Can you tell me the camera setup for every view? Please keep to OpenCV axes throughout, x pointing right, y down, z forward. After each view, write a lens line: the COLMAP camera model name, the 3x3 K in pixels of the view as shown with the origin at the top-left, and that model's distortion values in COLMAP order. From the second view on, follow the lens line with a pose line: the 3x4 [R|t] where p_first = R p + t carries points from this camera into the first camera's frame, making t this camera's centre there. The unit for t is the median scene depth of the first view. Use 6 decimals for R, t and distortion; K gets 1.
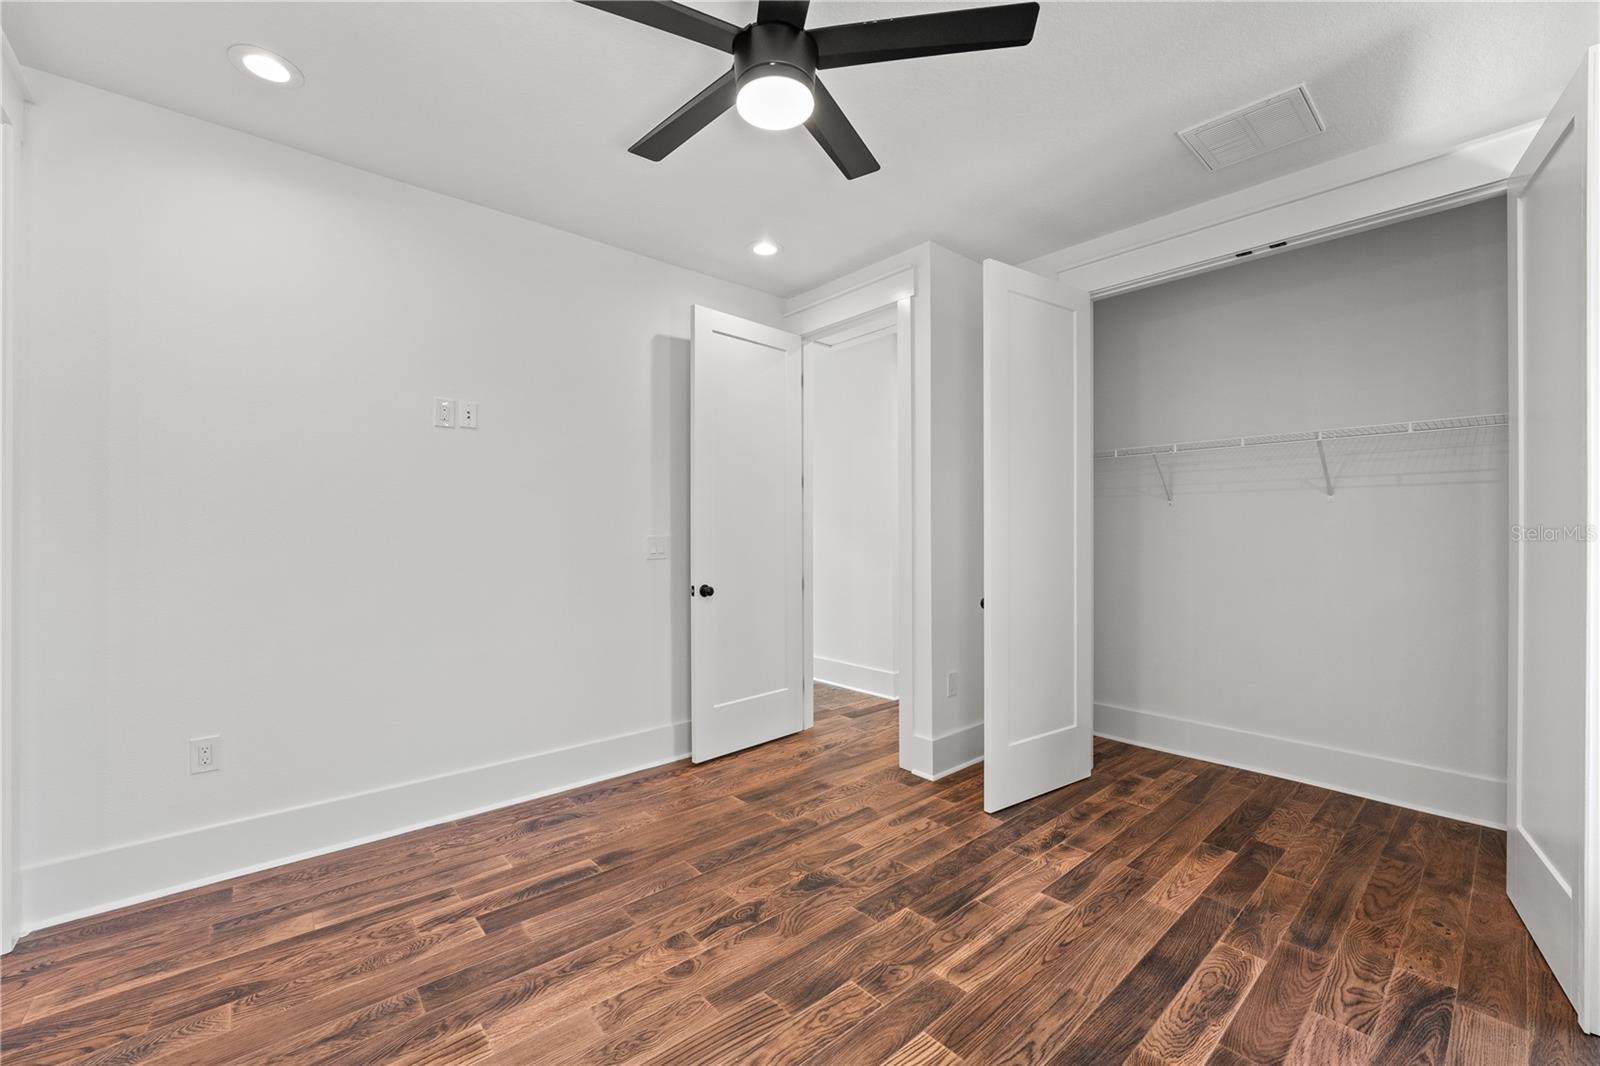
lens RADIAL K [[659.6, 0, 800.0], [0, 659.6, 533.0], [0, 0, 1]] dist [-0.000229, -0.000002]
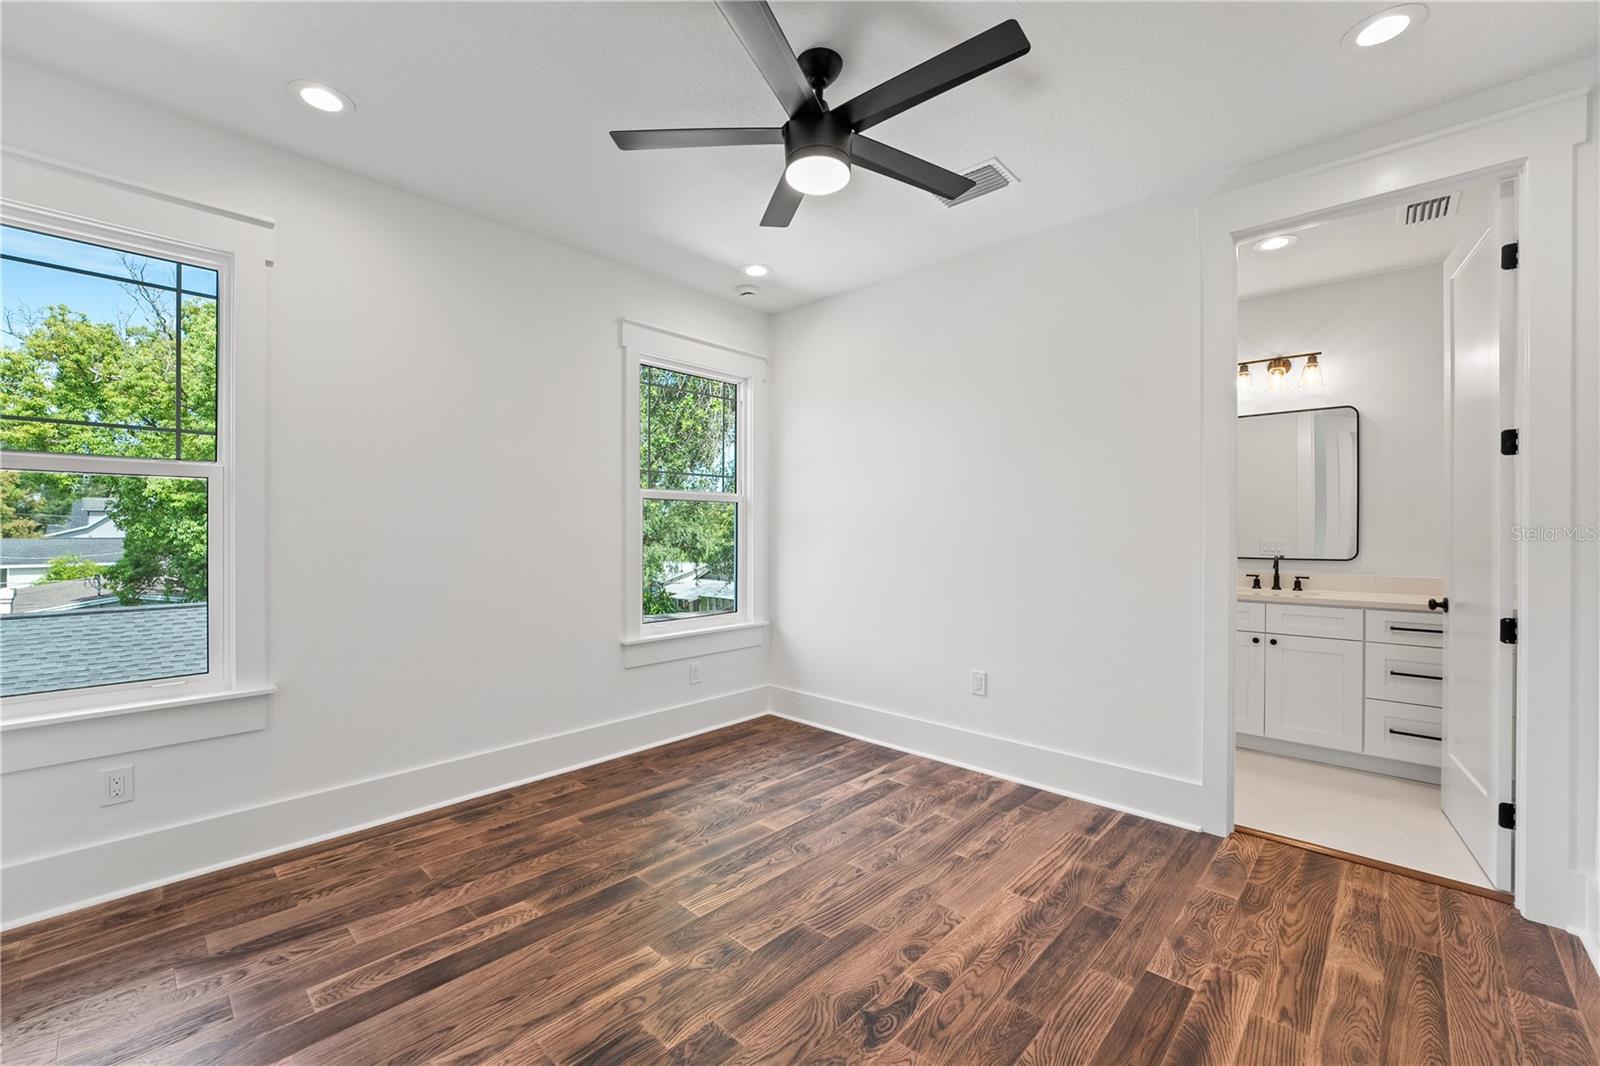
lens RADIAL K [[659.6, 0, 800.0], [0, 659.6, 533.0], [0, 0, 1]] dist [-0.000229, -0.000002]
pose [[-0.995224, -0.000803, -0.097611, 0.098833], [-0.001170, 0.999992, 0.003705, -0.003318], [0.097607, 0.003802, -0.995218, 1.937117]]
